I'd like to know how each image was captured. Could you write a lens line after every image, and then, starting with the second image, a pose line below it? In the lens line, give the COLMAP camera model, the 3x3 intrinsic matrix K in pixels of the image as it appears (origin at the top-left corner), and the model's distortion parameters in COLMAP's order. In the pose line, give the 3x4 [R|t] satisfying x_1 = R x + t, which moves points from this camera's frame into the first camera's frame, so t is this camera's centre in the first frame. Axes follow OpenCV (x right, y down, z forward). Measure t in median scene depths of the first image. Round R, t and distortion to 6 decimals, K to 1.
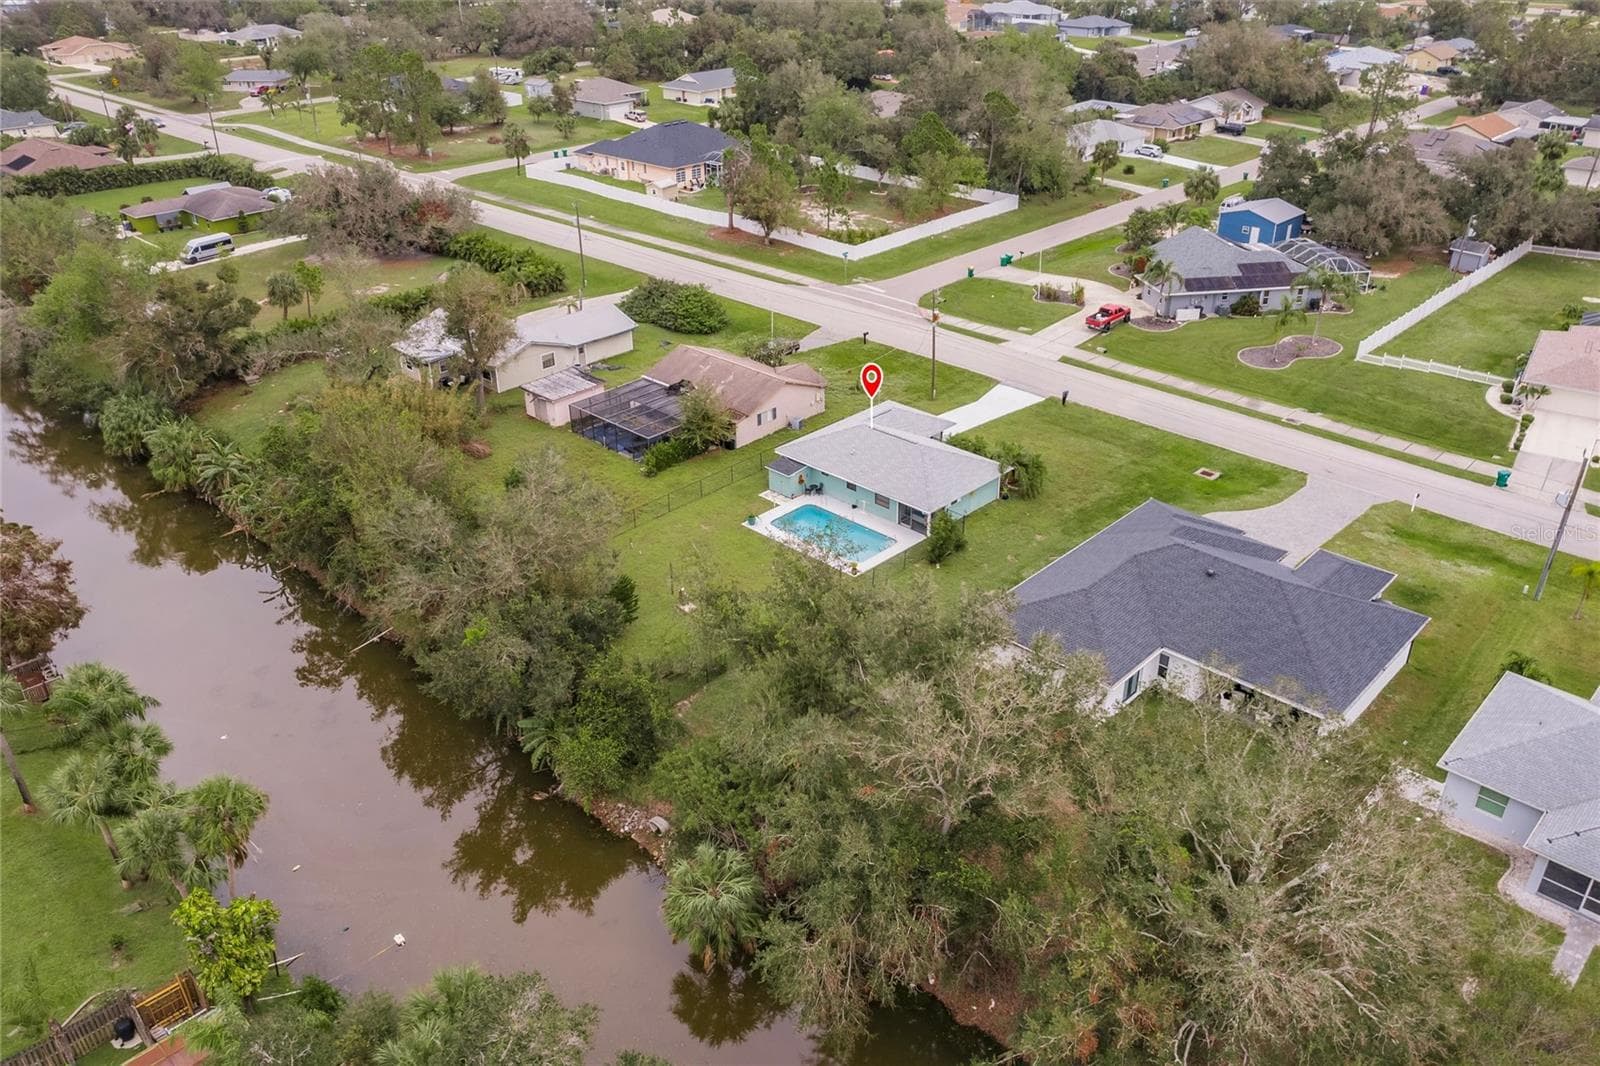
lens RADIAL K [[1202.5, 0, 808.9], [0, 1202.5, 565.7], [0, 0, 1]] dist [-0.065098, 0.047173]
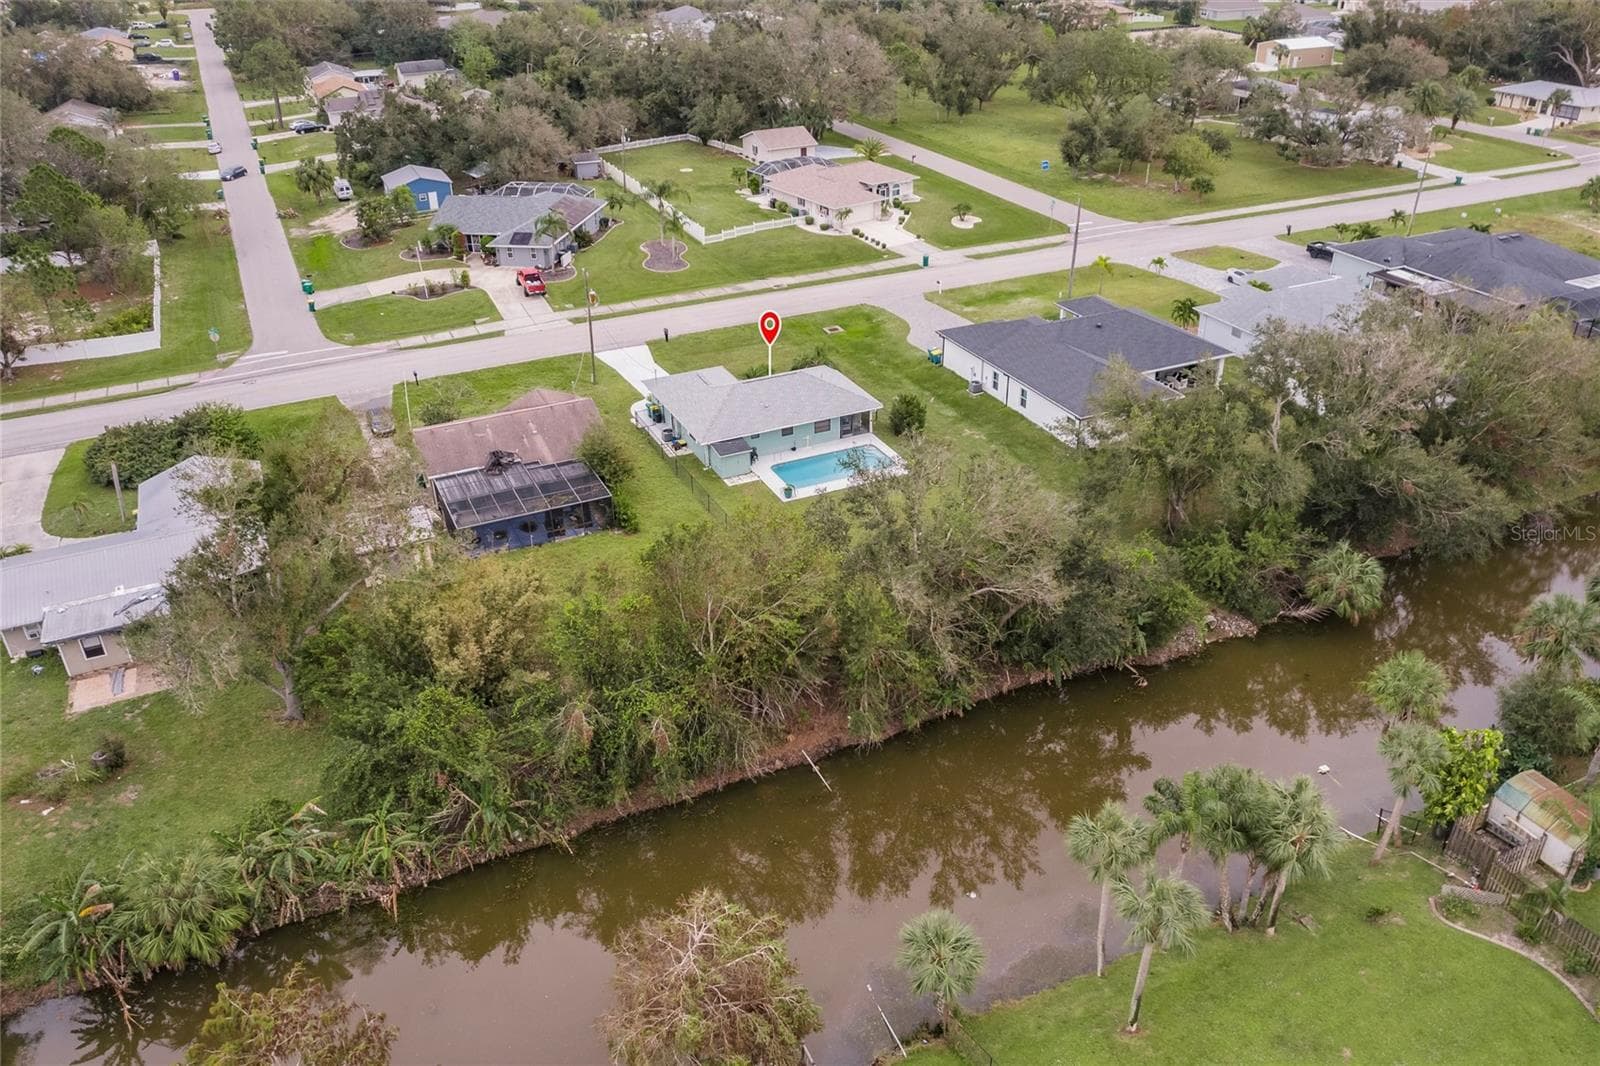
lens RADIAL K [[1202.5, 0, 808.9], [0, 1202.5, 565.7], [0, 0, 1]] dist [-0.065098, 0.047173]
pose [[0.357811, -0.477374, 0.802549, -0.642412], [0.473726, 0.833439, 0.284540, -0.194222], [-0.804708, 0.278377, 0.524358, 0.354713]]
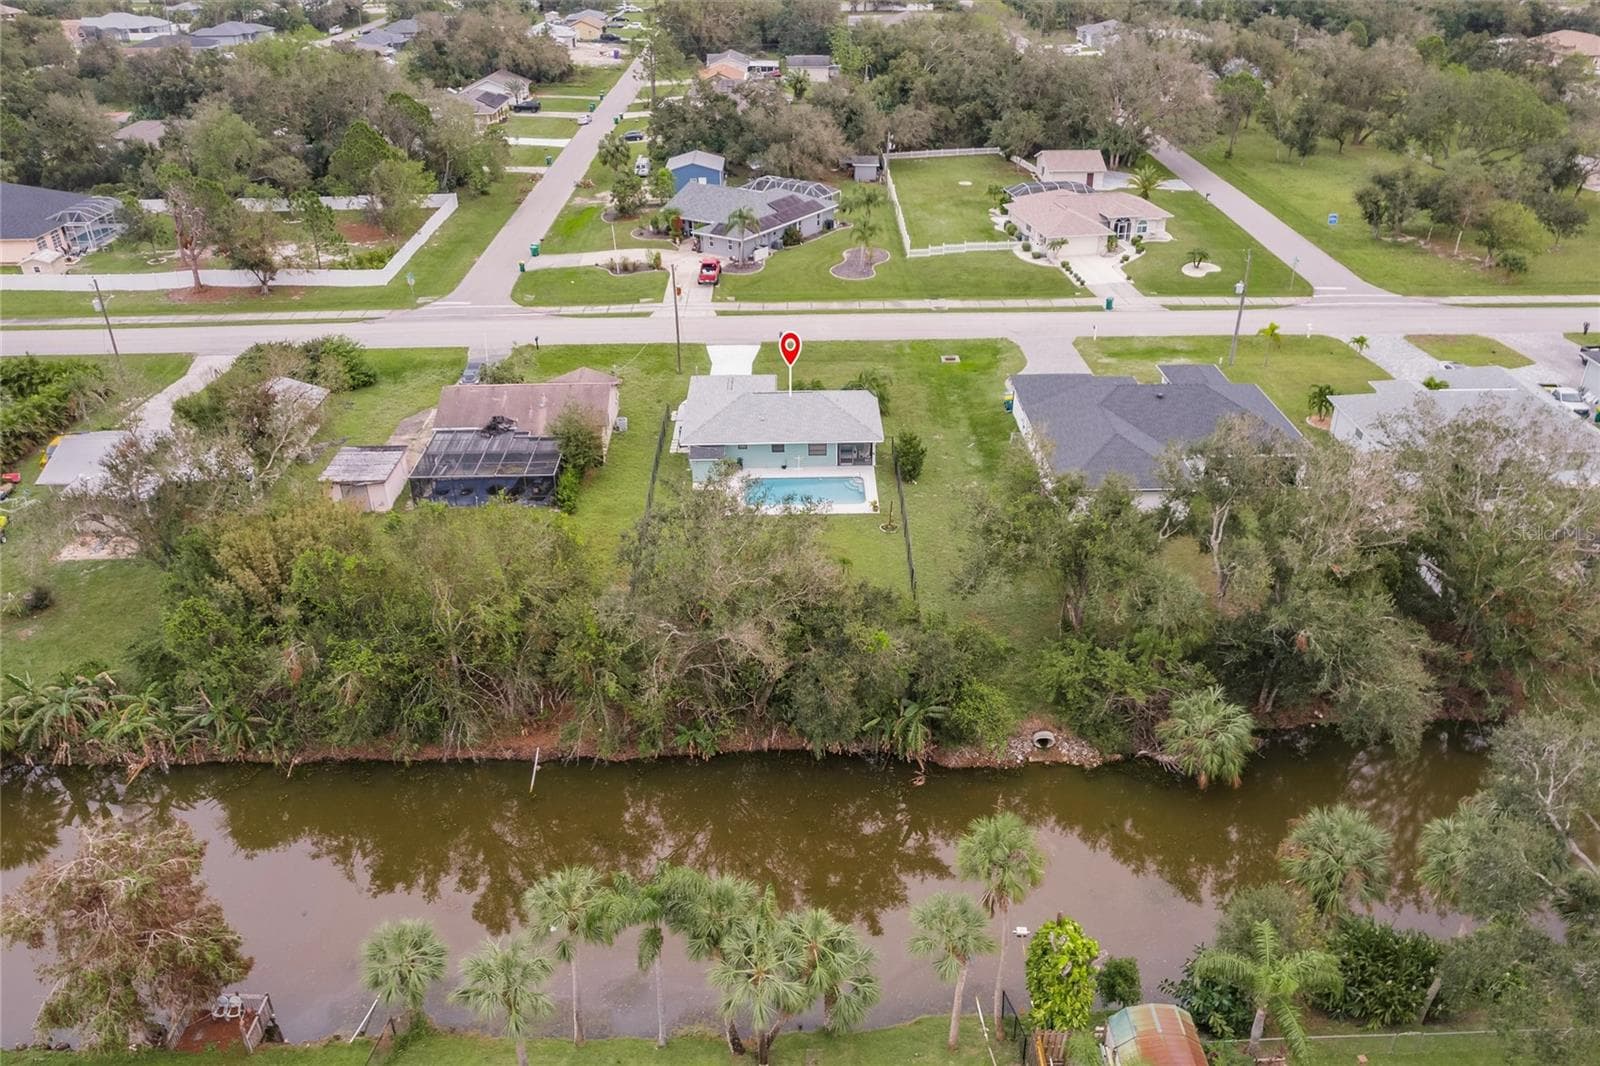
lens RADIAL K [[1202.5, 0, 808.9], [0, 1202.5, 565.7], [0, 0, 1]] dist [-0.065098, 0.047173]
pose [[0.712046, -0.354767, 0.605913, -0.457203], [0.353944, 0.926655, 0.126622, -0.071043], [-0.606394, 0.124299, 0.785389, 0.141188]]
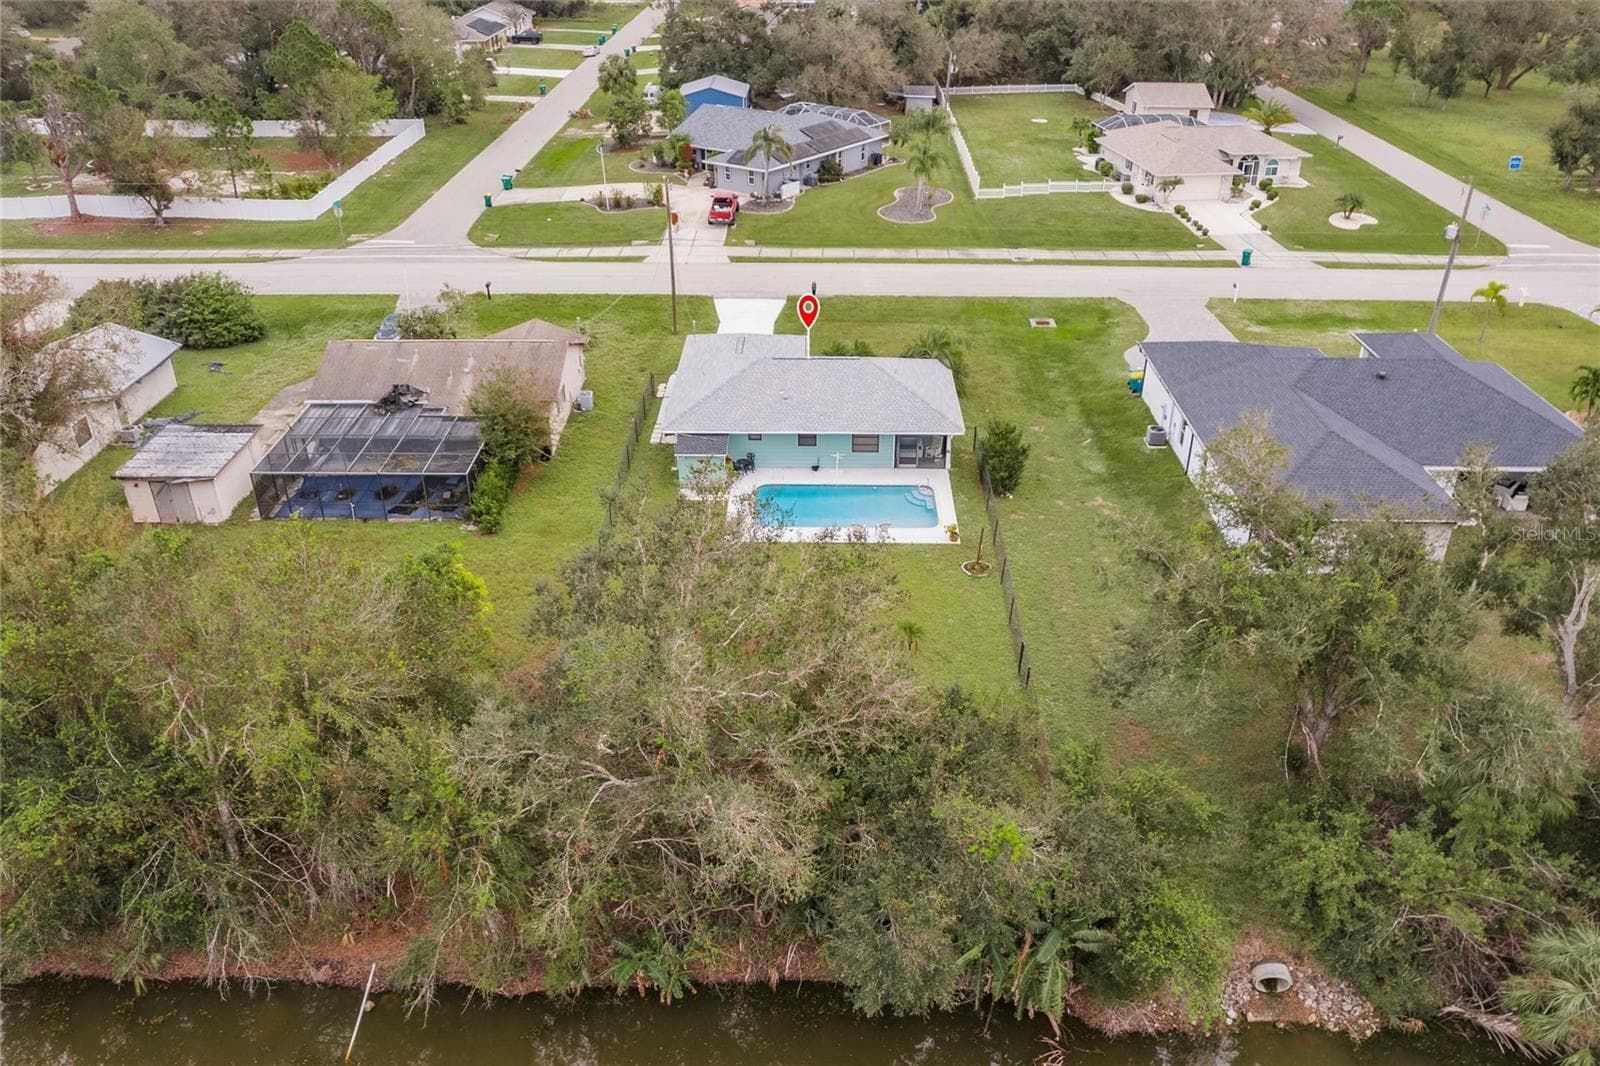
lens RADIAL K [[1202.5, 0, 808.9], [0, 1202.5, 565.7], [0, 0, 1]] dist [-0.065098, 0.047173]
pose [[0.732183, -0.344373, 0.587636, -0.300756], [0.333962, 0.933450, 0.130920, -0.067435], [-0.593614, 0.100391, 0.798463, 0.339662]]
